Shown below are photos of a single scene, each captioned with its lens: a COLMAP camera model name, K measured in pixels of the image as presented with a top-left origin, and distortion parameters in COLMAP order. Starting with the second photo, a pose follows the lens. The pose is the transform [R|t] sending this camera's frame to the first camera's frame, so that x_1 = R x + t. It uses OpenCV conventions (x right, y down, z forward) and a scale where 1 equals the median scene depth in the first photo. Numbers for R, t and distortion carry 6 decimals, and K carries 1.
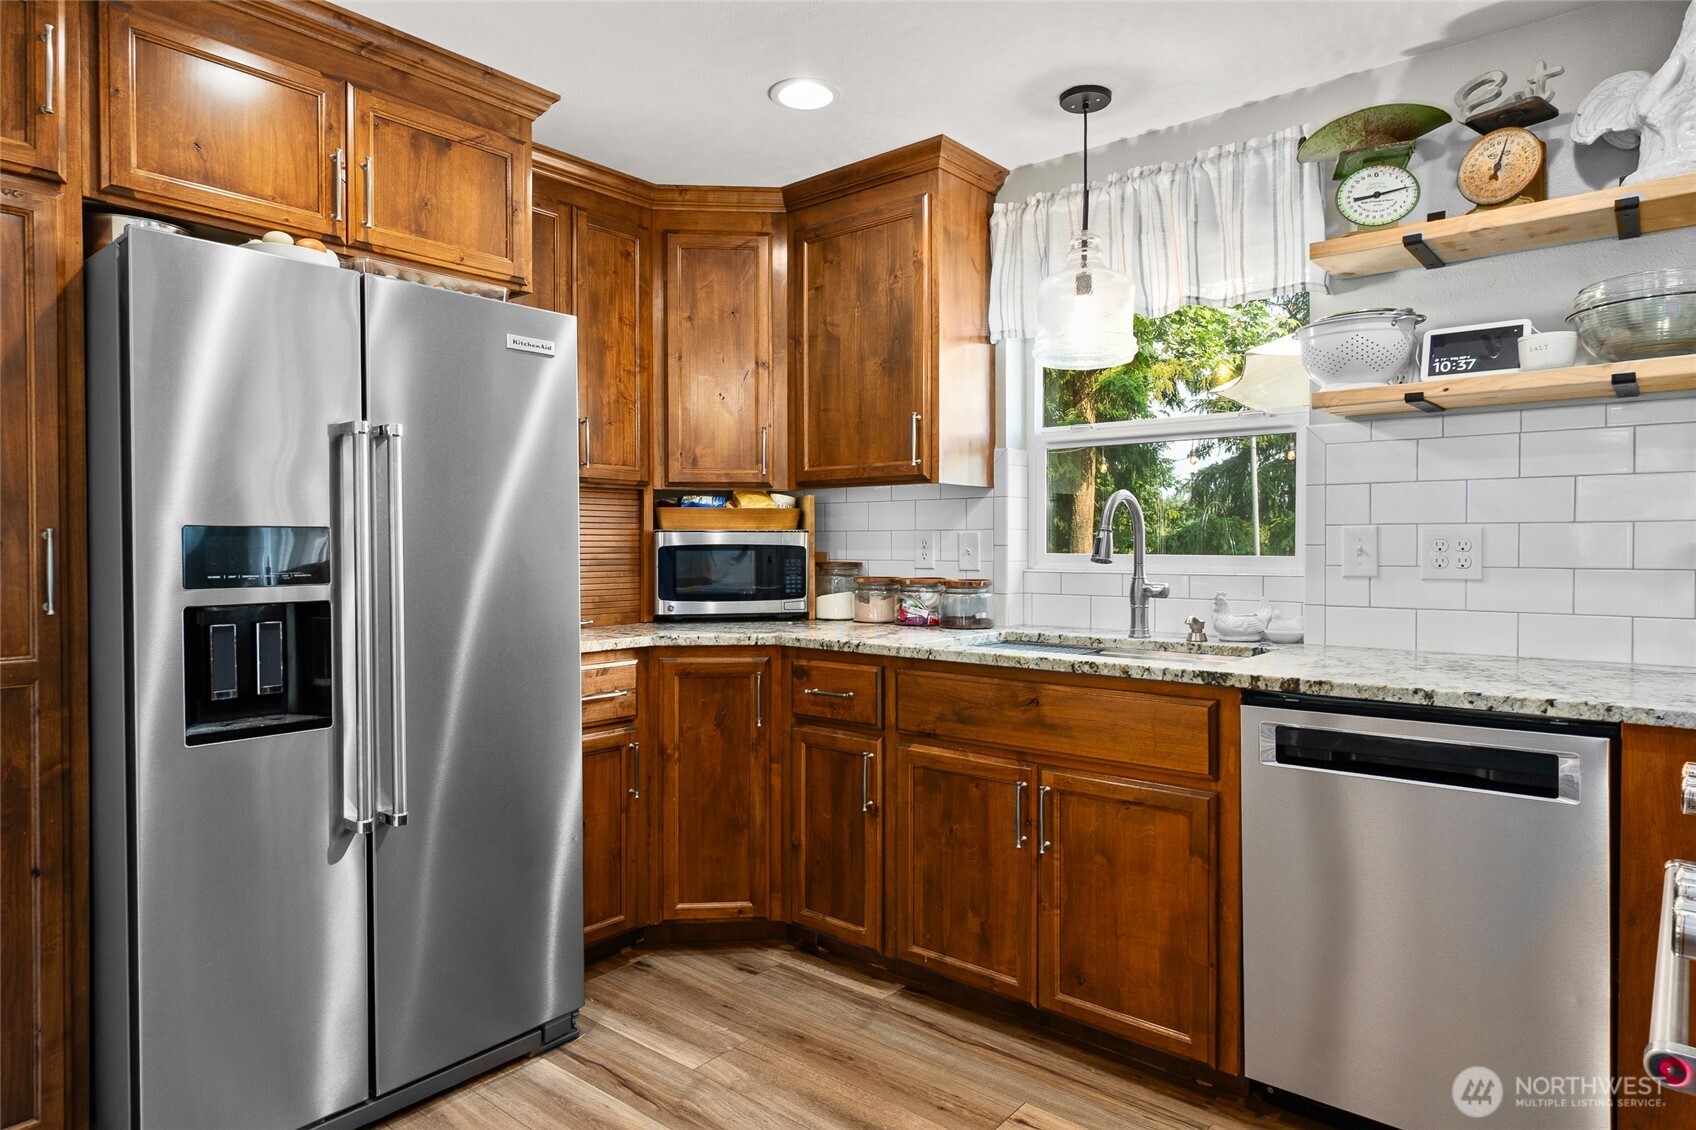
lens RADIAL K [[996.2, 0, 848.0], [0, 996.2, 565.0], [0, 0, 1]] dist [0.009051, -0.000499]
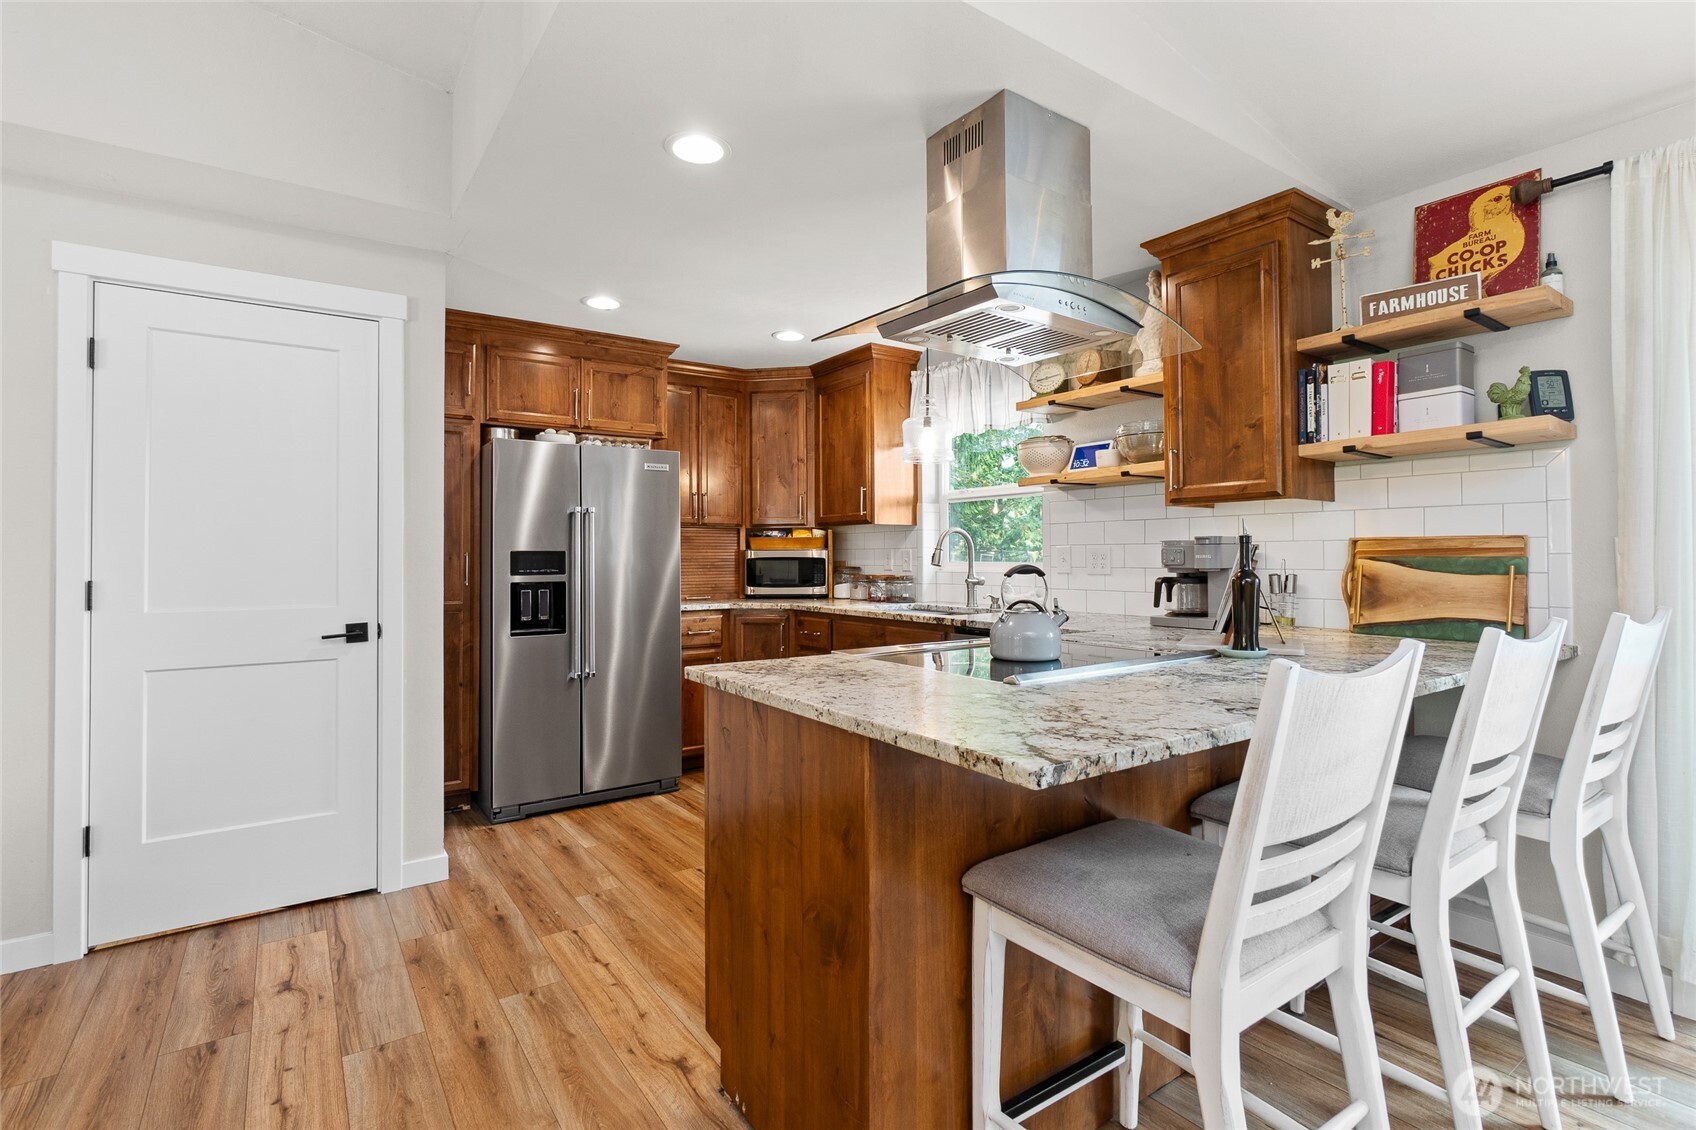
lens RADIAL K [[803.2, 0, 850.9], [0, 803.2, 550.3], [0, 0, 1]] dist [-0.000643, 0.000099]
pose [[0.967555, -0.006306, -0.252584, 0.426837], [-0.001022, 0.999583, -0.028870, 0.011055], [0.252660, 0.028191, 0.967144, -0.470517]]
